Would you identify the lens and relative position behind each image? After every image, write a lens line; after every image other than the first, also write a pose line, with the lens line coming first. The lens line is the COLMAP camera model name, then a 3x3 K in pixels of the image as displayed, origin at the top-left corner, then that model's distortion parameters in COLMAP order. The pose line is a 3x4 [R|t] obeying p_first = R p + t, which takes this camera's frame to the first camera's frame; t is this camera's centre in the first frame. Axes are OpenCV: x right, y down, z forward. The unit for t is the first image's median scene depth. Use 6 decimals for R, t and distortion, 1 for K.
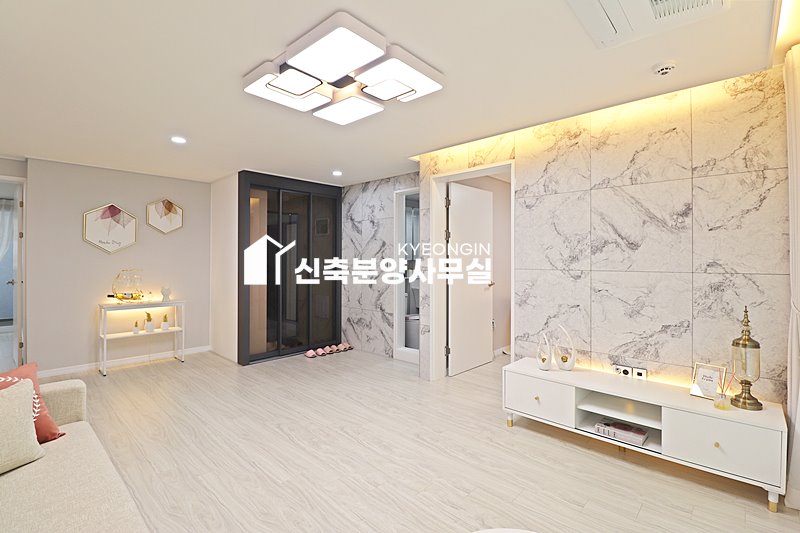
lens RADIAL K [[370.7, 0, 402.7], [0, 370.7, 259.2], [0, 0, 1]] dist [-0.000790, -0.012692]
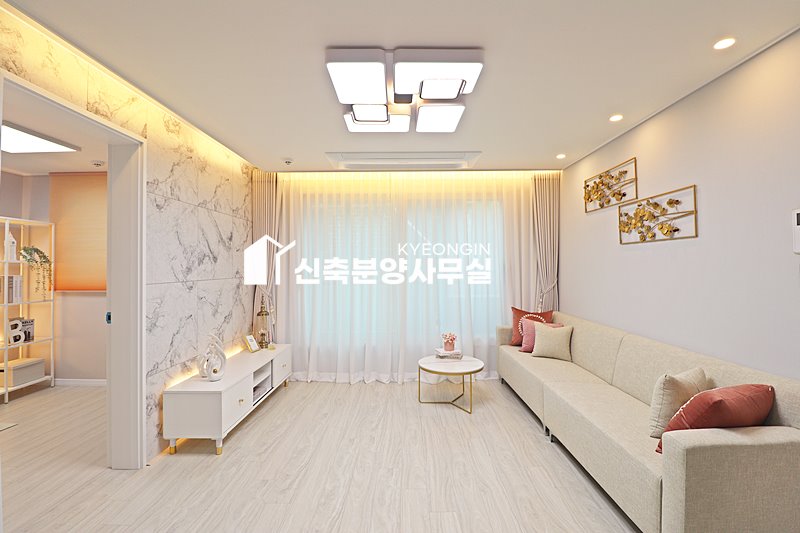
lens RADIAL K [[370.7, 0, 405.5], [0, 370.7, 260.5], [0, 0, 1]] dist [-0.000790, -0.012692]
pose [[-0.681597, 0.013804, 0.731597, -0.611986], [0.006348, 0.999896, -0.012952, -0.009071], [-0.731700, -0.004184, -0.681614, 1.134328]]
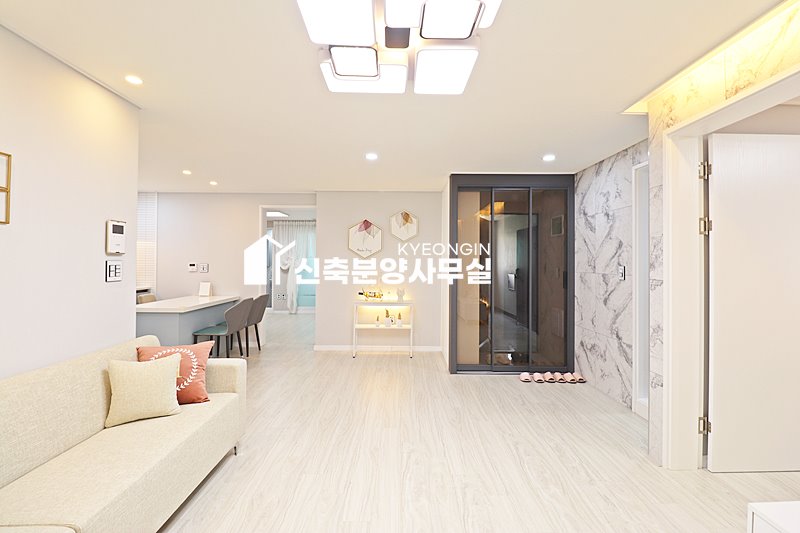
lens RADIAL K [[370.7, 0, 401.9], [0, 370.7, 258.1], [0, 0, 1]] dist [-0.000790, -0.012692]
pose [[0.683026, -0.004699, -0.730379, 0.270245], [-0.005087, 0.999924, -0.011191, -0.007425], [0.730376, 0.011359, 0.682950, 0.324911]]
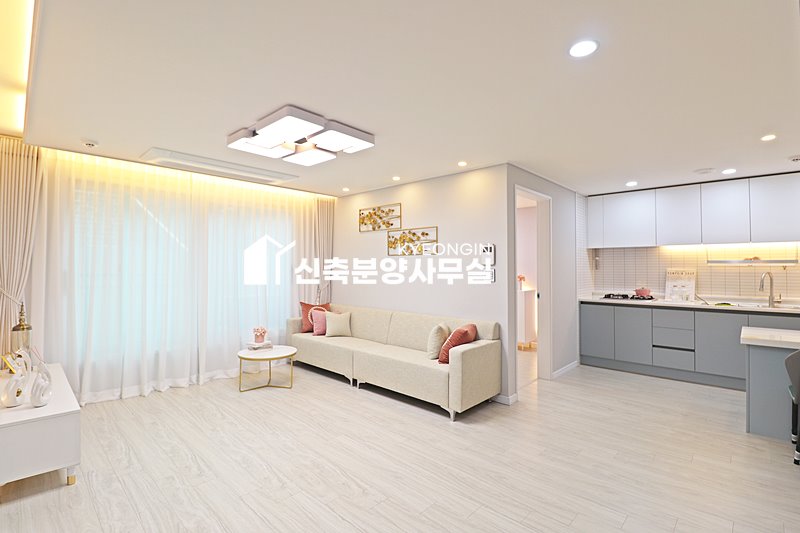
lens RADIAL K [[370.7, 0, 403.4], [0, 370.7, 259.3], [0, 0, 1]] dist [-0.000790, -0.012692]
pose [[-0.999971, -0.005534, 0.005256, -0.368493], [-0.005650, 0.999737, -0.022230, -0.011078], [-0.005131, -0.022259, -0.999739, 1.568824]]
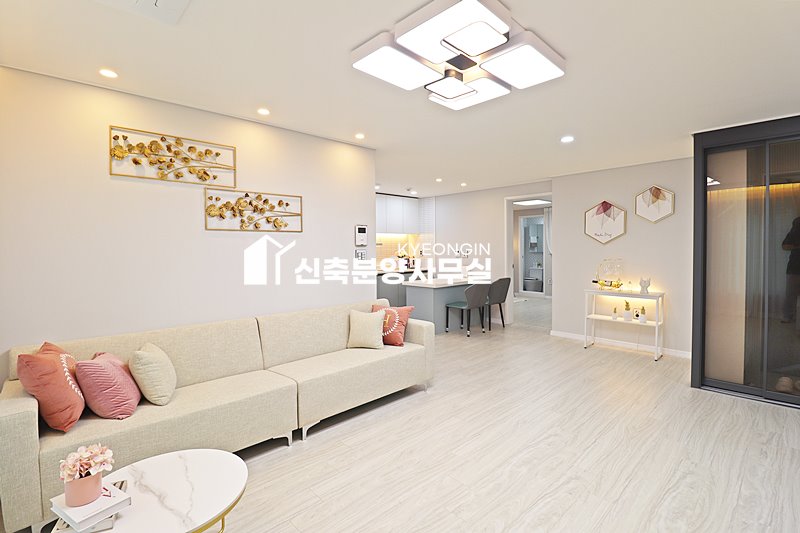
lens RADIAL K [[370.7, 0, 400.5], [0, 370.7, 258.4], [0, 0, 1]] dist [-0.000790, -0.012692]
pose [[-0.066934, 0.027483, -0.997379, 0.520643], [0.007709, 0.999605, 0.027027, -0.011799], [0.997728, -0.005880, -0.067120, 0.607332]]
